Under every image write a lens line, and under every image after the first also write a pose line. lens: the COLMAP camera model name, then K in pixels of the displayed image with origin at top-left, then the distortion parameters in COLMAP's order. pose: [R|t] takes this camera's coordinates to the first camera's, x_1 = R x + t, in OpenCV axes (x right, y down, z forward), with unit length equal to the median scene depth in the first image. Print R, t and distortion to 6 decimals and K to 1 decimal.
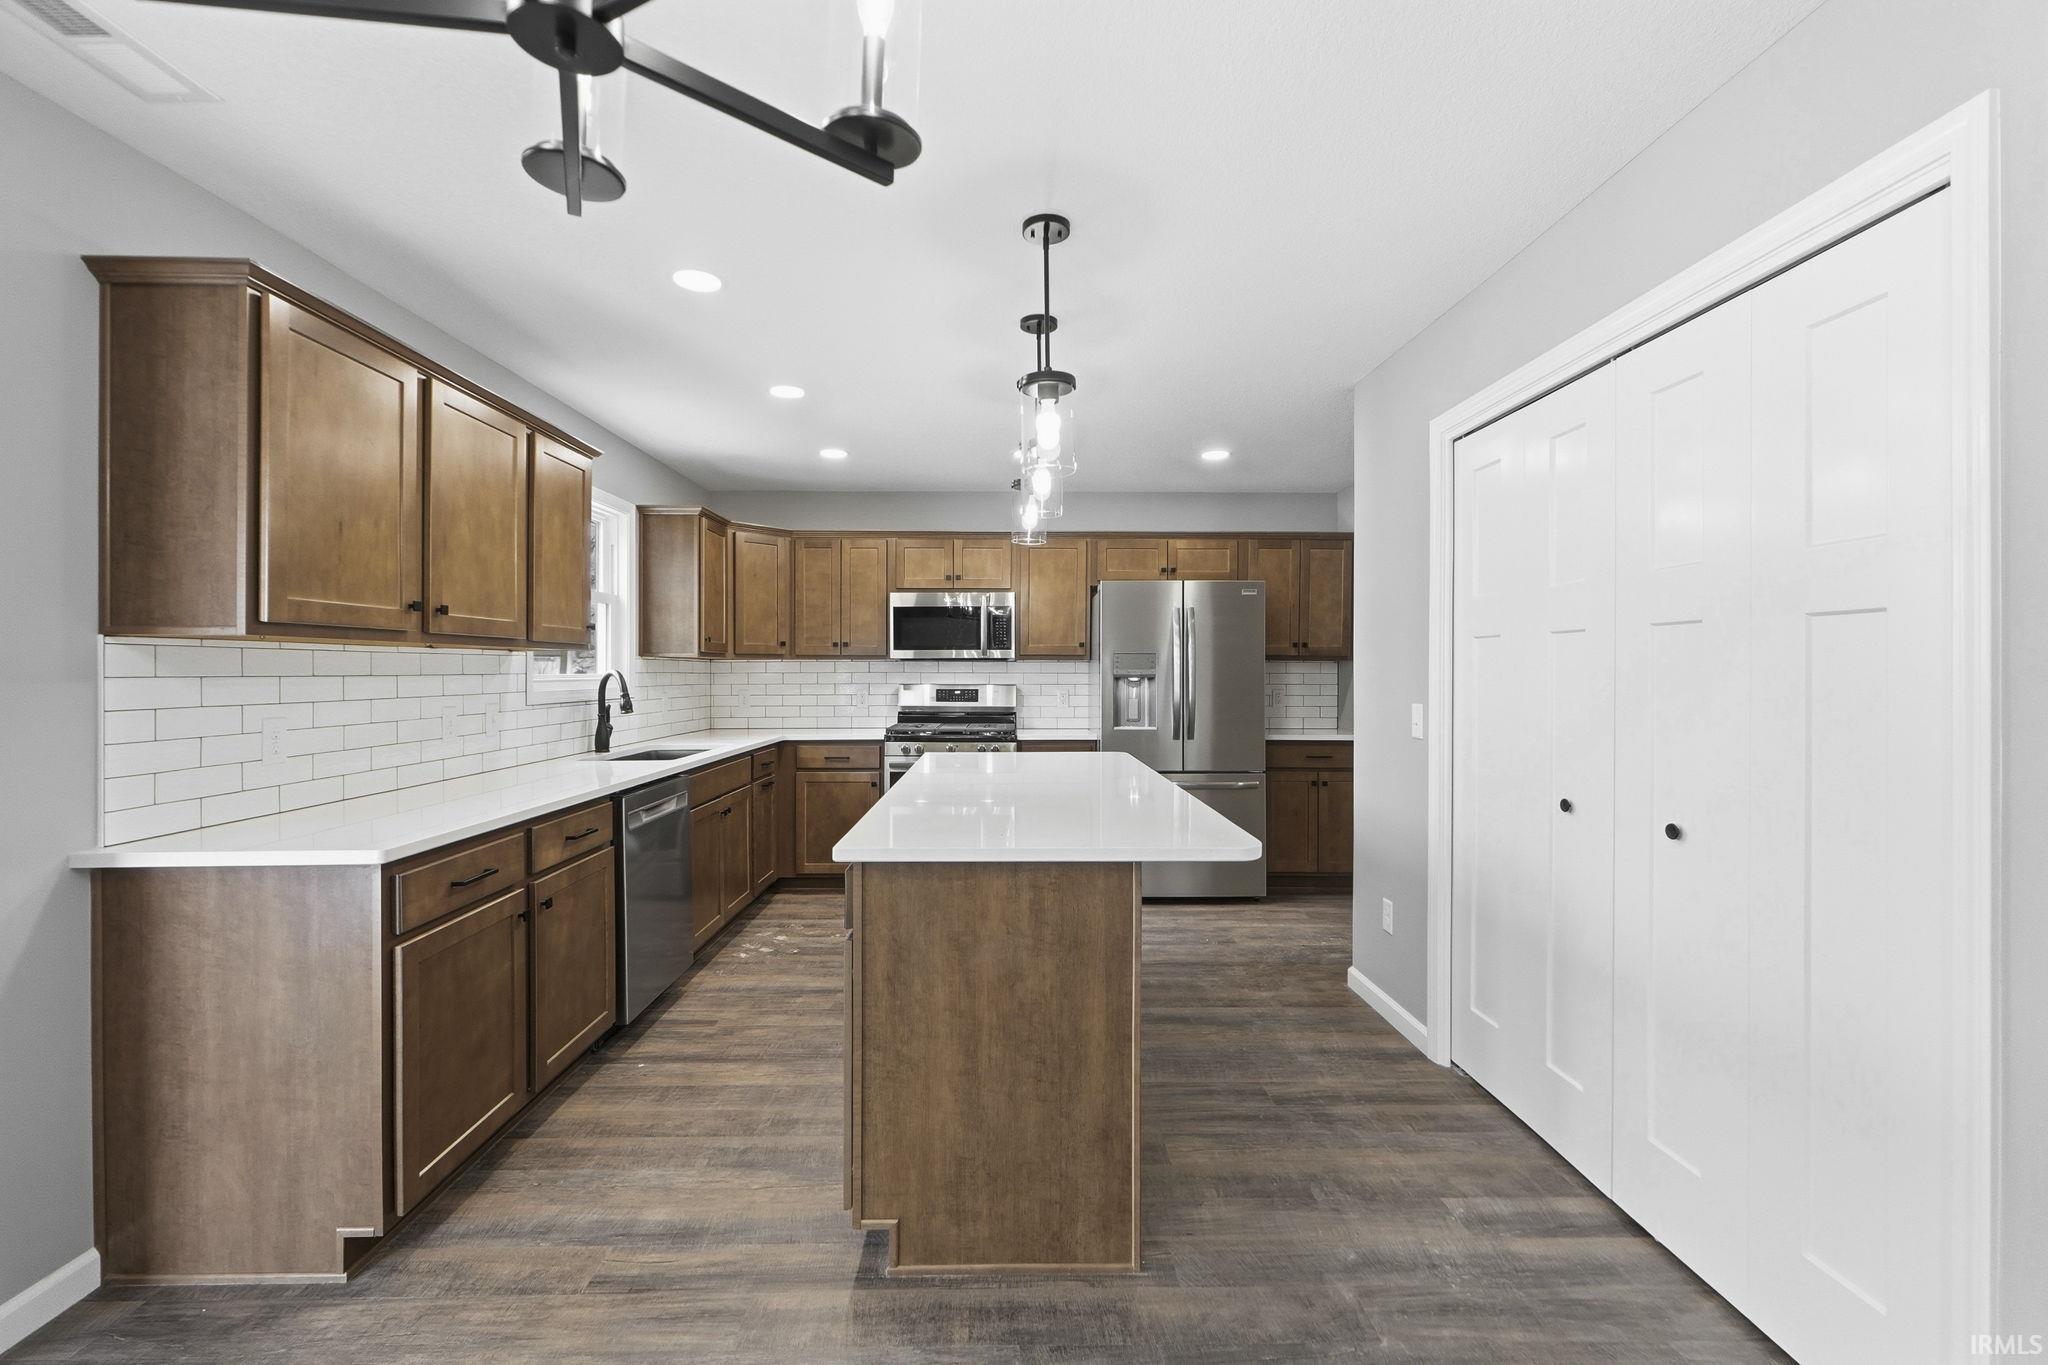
lens RADIAL K [[869.9, 0, 1016.5], [0, 869.9, 671.0], [0, 0, 1]] dist [0.002728, 0.000509]
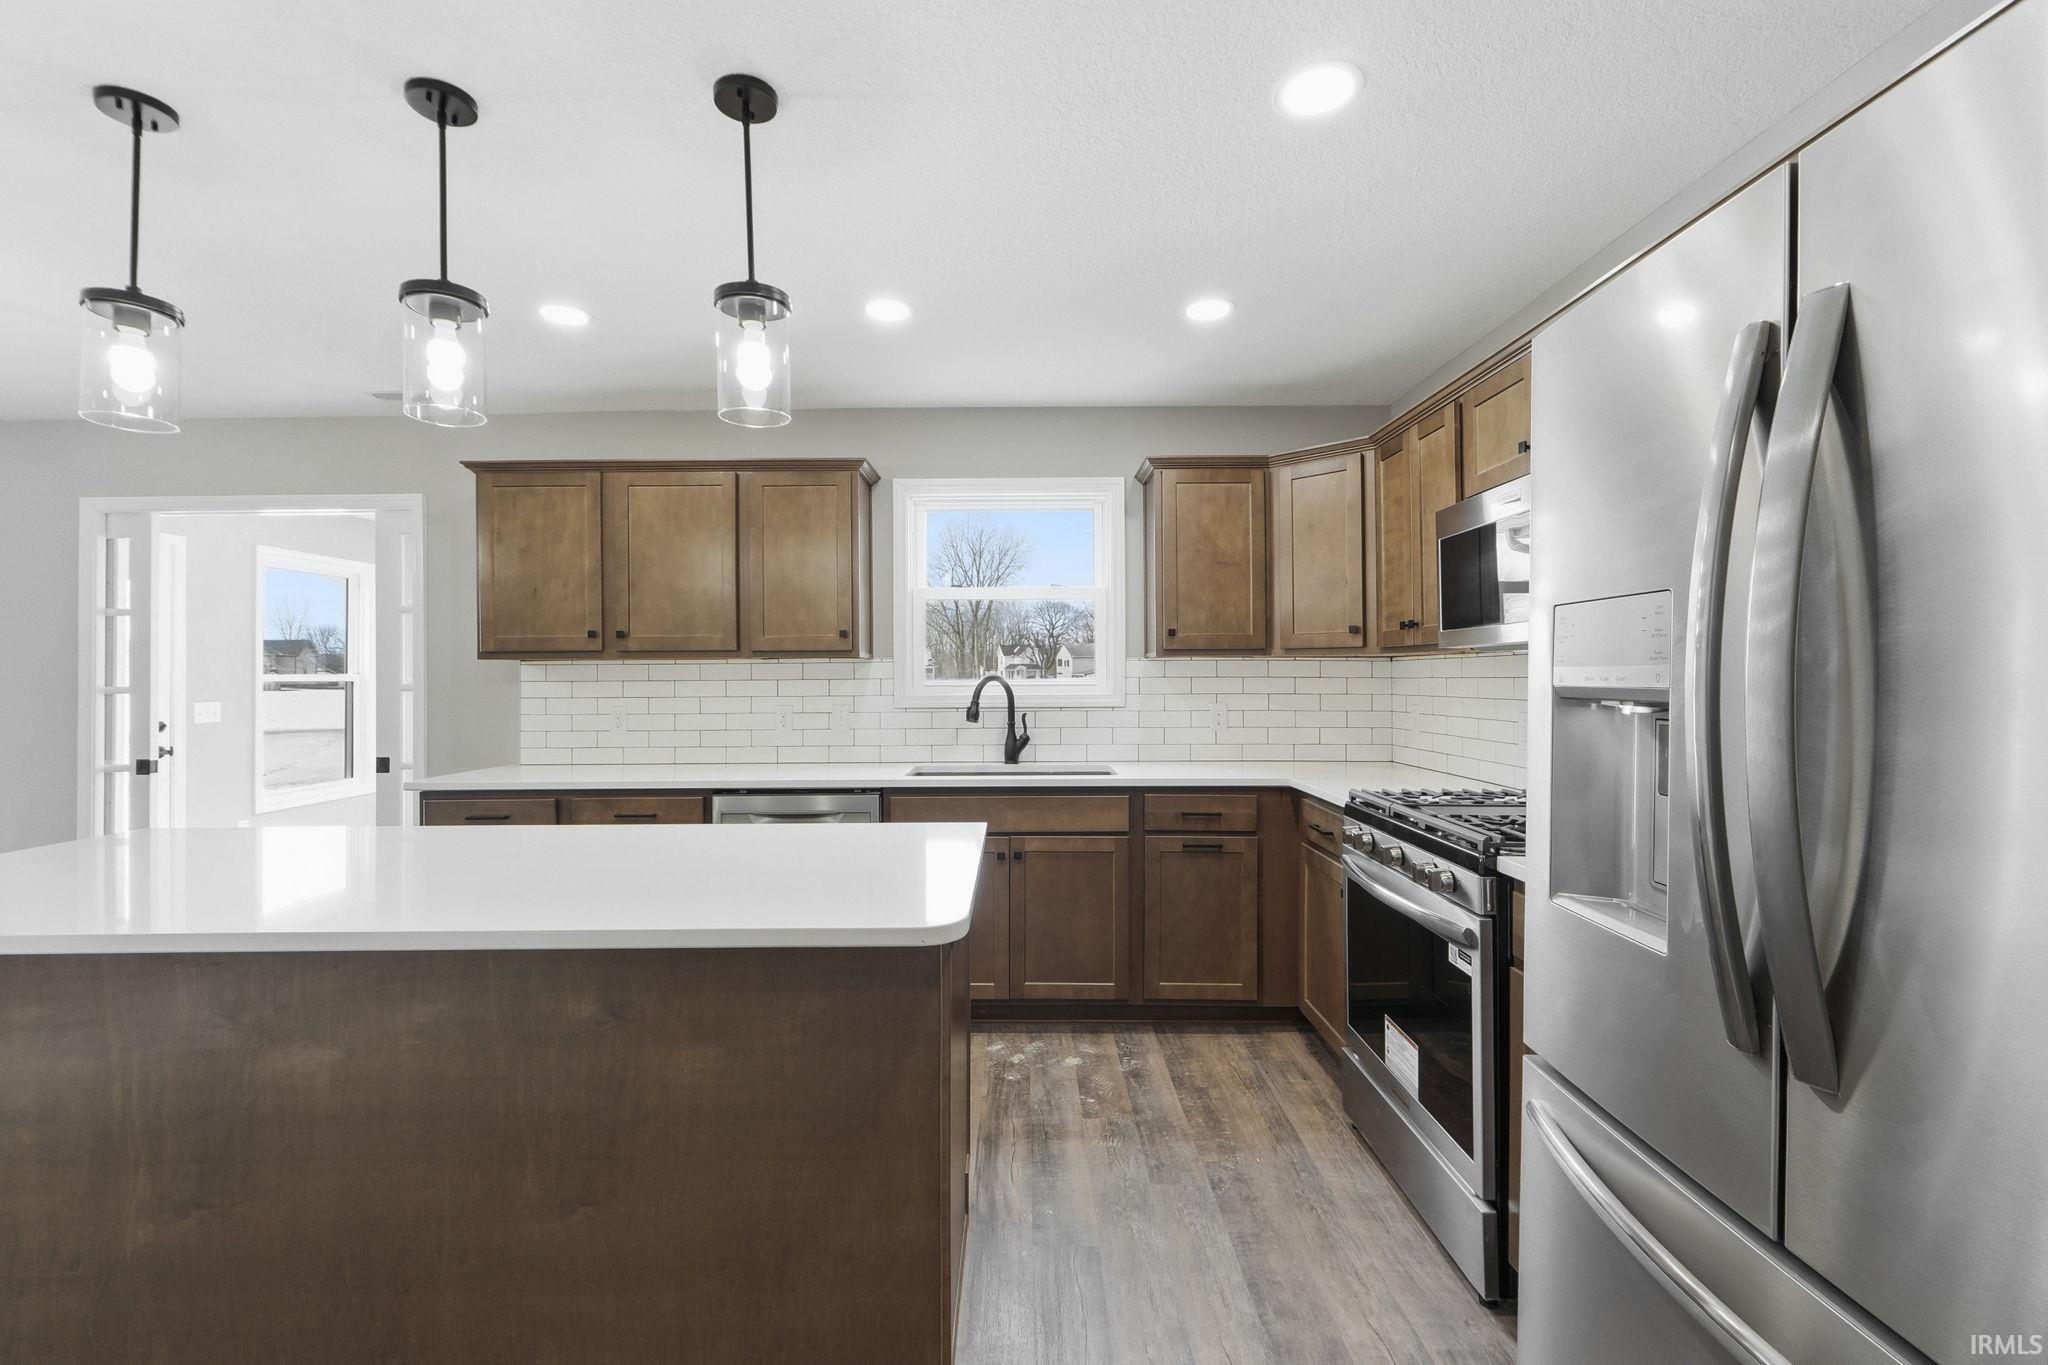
lens RADIAL K [[869.9, 0, 1007.2], [0, 869.9, 670.8], [0, 0, 1]] dist [0.002728, 0.000509]
pose [[-0.025052, -0.002180, -0.999684, 0.482277], [0.005183, 0.999984, -0.002310, -0.003618], [0.999673, -0.005239, -0.025041, 1.098963]]
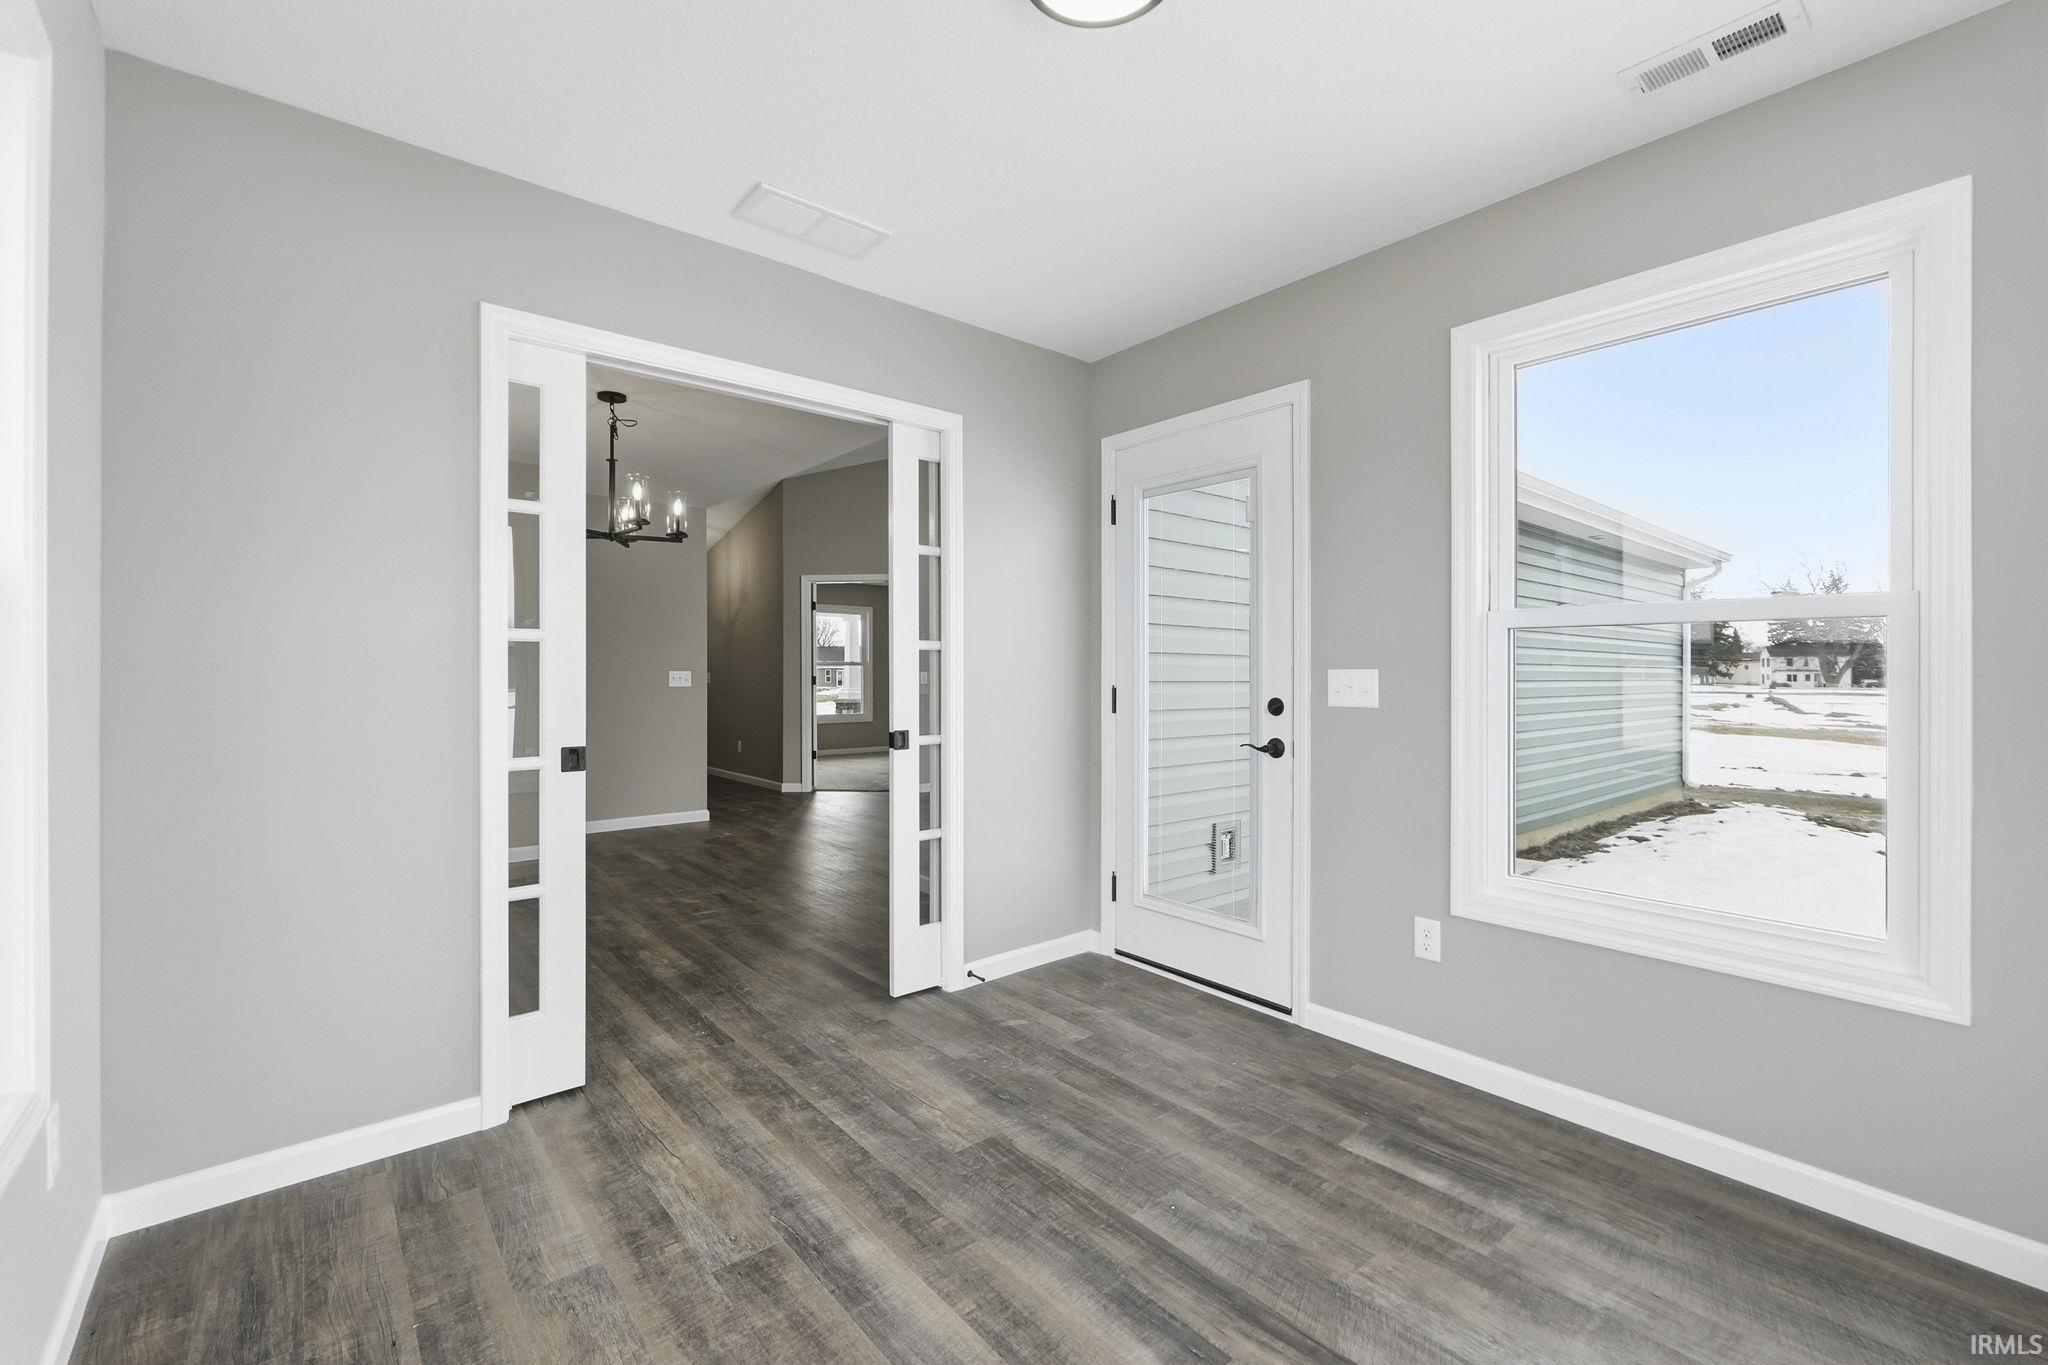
lens RADIAL K [[869.9, 0, 1022.3], [0, 869.9, 669.4], [0, 0, 1]] dist [0.002728, 0.000509]
pose [[-0.638944, 0.005120, 0.769236, -1.262763], [0.004987, 0.999984, -0.002513, 0.037671], [-0.769237, 0.002230, -0.638960, 0.487580]]
